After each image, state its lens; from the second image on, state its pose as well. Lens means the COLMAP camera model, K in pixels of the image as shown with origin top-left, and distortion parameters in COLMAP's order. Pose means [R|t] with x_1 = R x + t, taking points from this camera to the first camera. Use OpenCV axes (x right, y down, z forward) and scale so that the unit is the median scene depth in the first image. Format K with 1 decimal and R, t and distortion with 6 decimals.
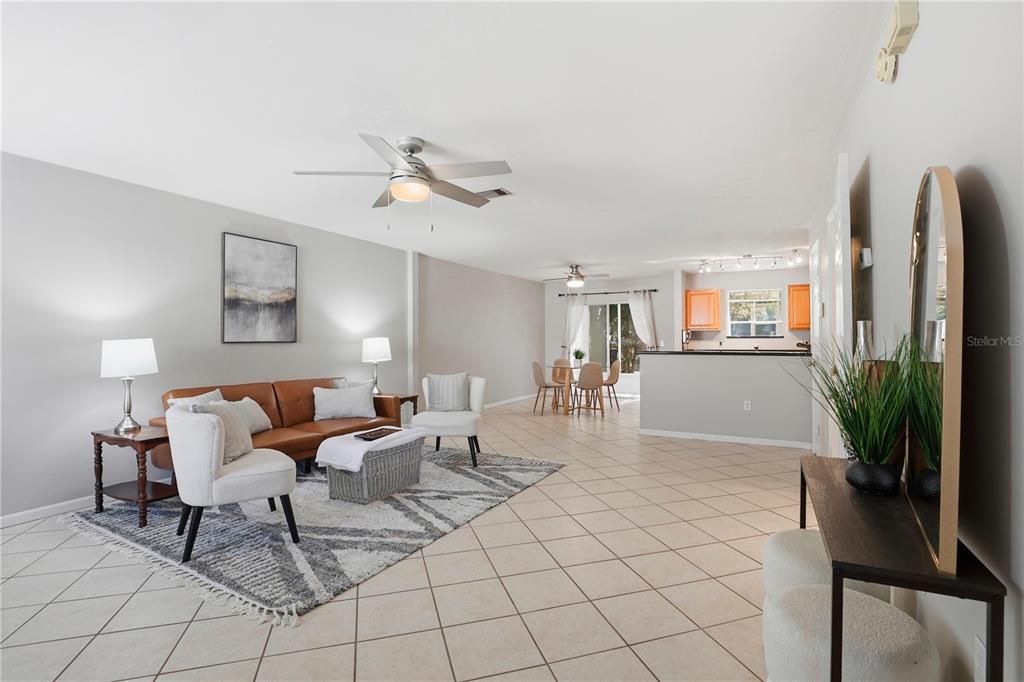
lens RADIAL K [[475.0, 0, 503.8], [0, 475.0, 336.9], [0, 0, 1]] dist [-0.035888, 0.006368]
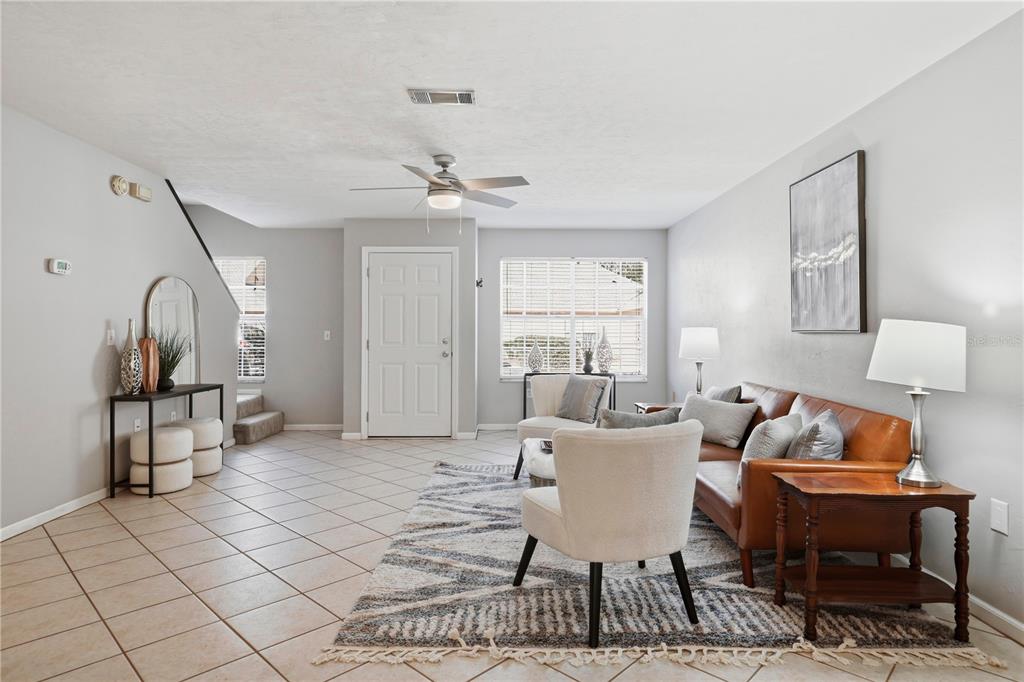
lens RADIAL K [[577.5, 0, 512.3], [0, 577.5, 326.8], [0, 0, 1]] dist [-0.010868, 0.004704]
pose [[-0.858479, 0.002817, -0.512841, 0.235458], [0.011725, 0.999831, -0.014134, 0.010835], [0.512714, -0.018146, -0.858367, 1.389095]]
